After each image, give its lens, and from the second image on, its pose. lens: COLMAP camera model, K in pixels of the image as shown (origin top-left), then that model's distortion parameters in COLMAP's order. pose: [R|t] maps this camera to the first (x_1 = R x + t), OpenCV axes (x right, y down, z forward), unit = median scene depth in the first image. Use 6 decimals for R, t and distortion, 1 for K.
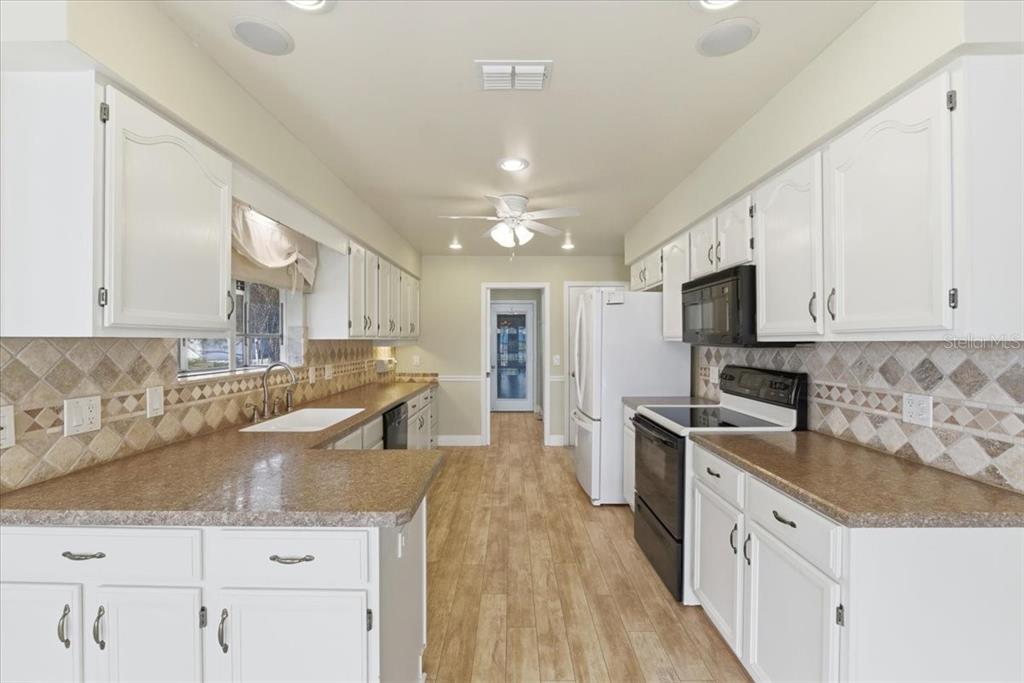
lens RADIAL K [[430.0, 0, 511.8], [0, 430.0, 342.5], [0, 0, 1]] dist [-0.014197, 0.001744]
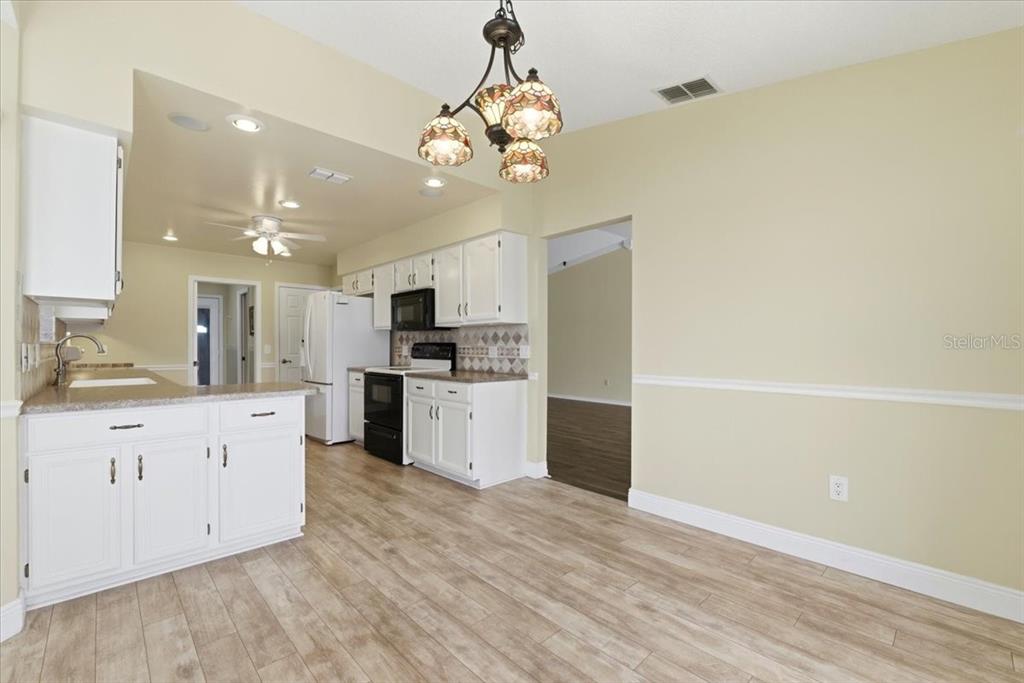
lens RADIAL K [[430.0, 0, 514.2], [0, 430.0, 345.9], [0, 0, 1]] dist [-0.014197, 0.001744]
pose [[0.711971, 0.000817, 0.702208, -0.582582], [0.003572, 0.999982, -0.004785, 0.099488], [-0.702200, 0.005915, 0.711956, -0.703053]]
